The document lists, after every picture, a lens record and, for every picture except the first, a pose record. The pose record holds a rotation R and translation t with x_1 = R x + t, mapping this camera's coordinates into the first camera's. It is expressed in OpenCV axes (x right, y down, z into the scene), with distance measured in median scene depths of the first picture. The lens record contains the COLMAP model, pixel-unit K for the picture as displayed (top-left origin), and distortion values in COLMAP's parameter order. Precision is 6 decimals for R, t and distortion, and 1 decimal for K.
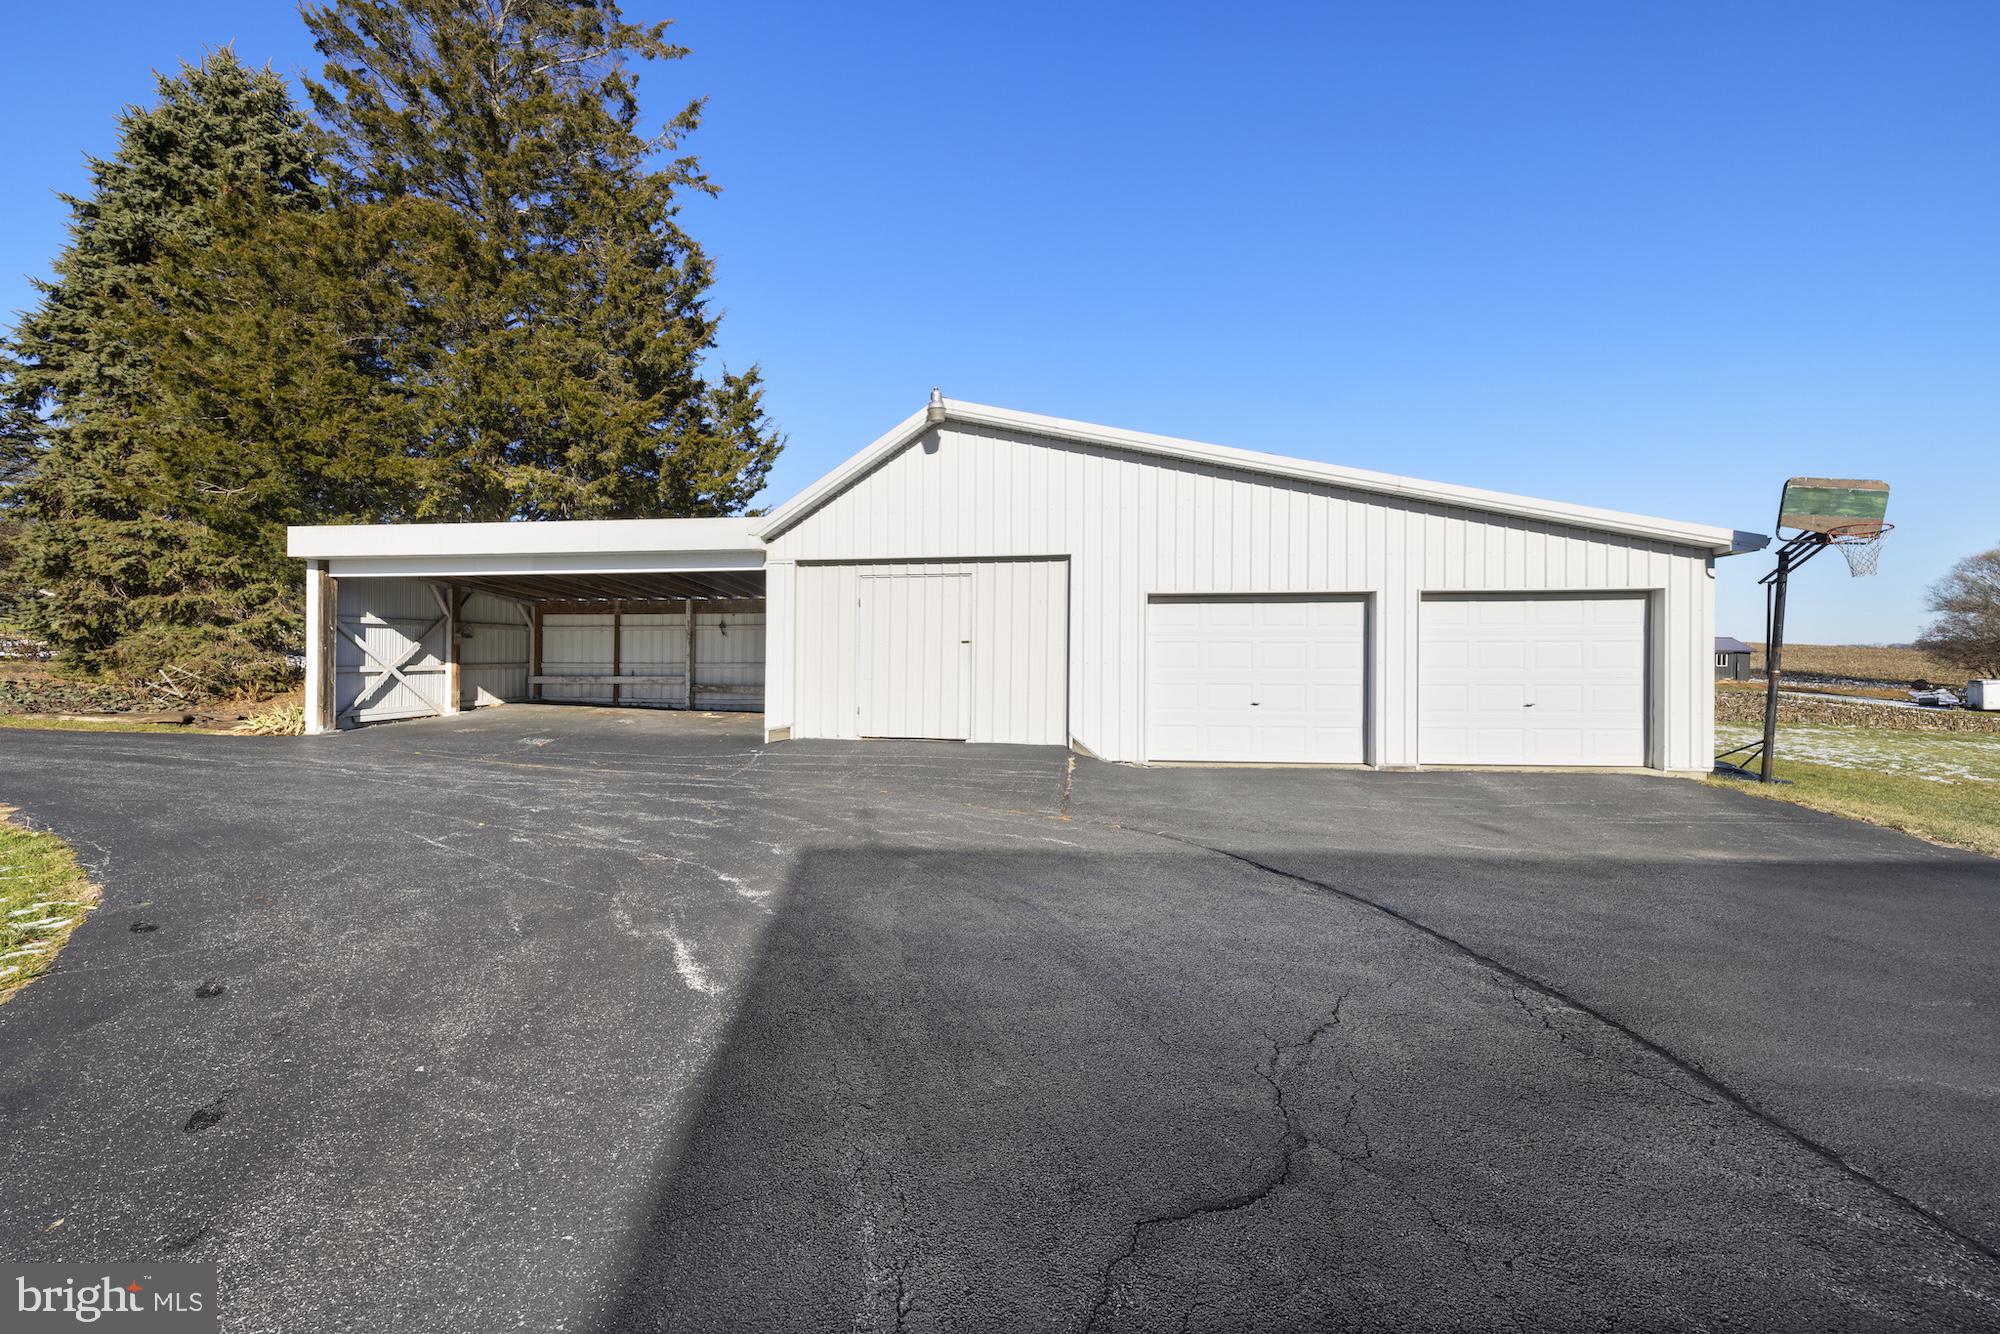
lens RADIAL K [[848.0, 0, 993.7], [0, 848.0, 662.4], [0, 0, 1]] dist [-0.001225, -0.000097]
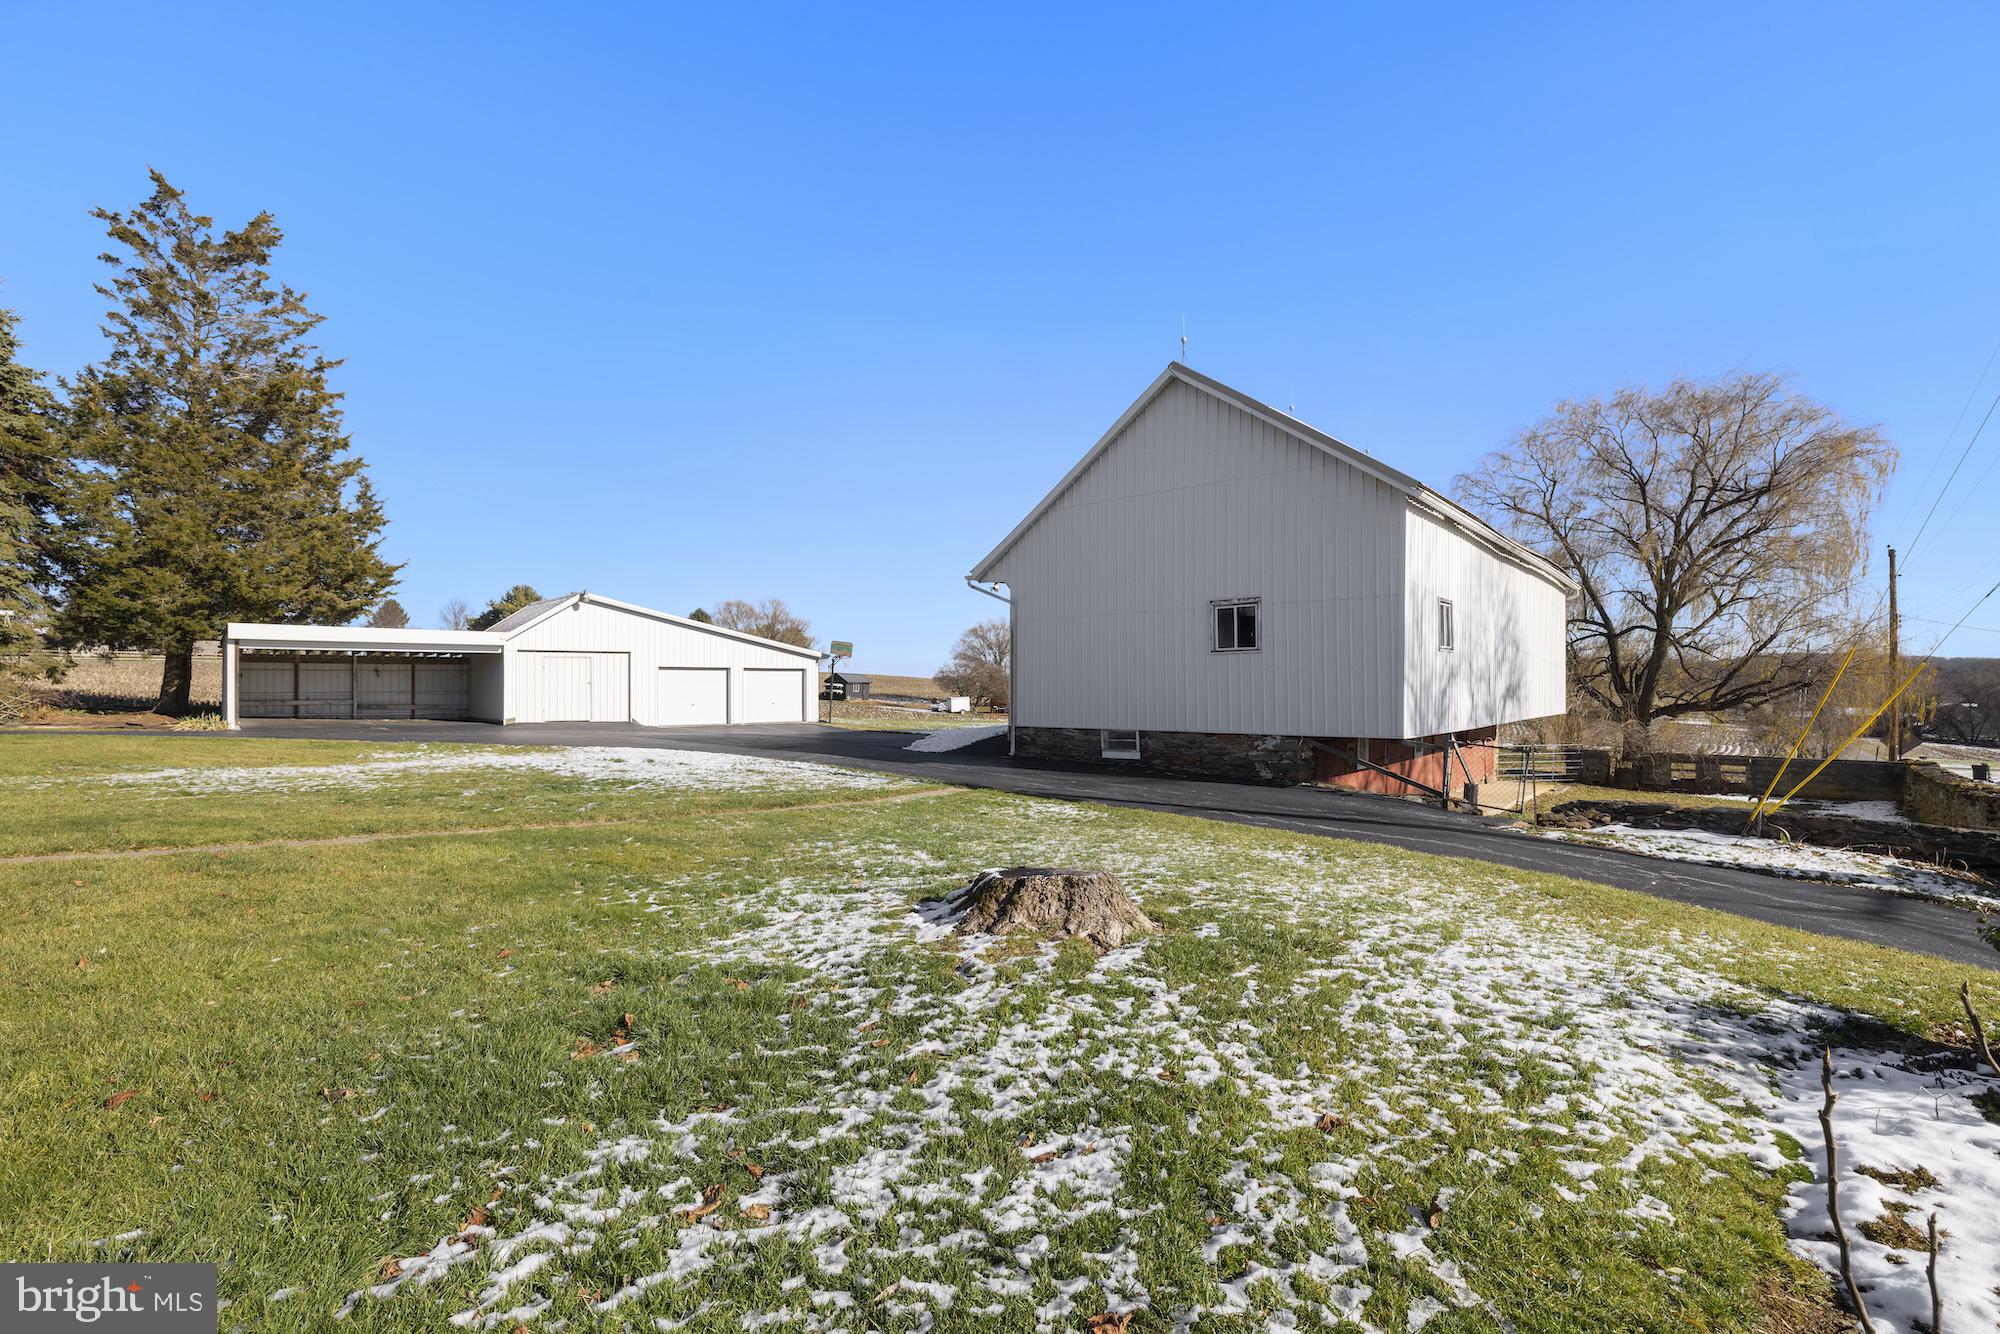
lens RADIAL K [[848.0, 0, 996.8], [0, 848.0, 677.9], [0, 0, 1]] dist [-0.001225, -0.000097]
pose [[0.654722, 0.006341, 0.755844, -1.114996], [0.004743, 0.999911, -0.012497, -0.001361], [-0.755855, 0.011767, 0.654633, -1.568732]]
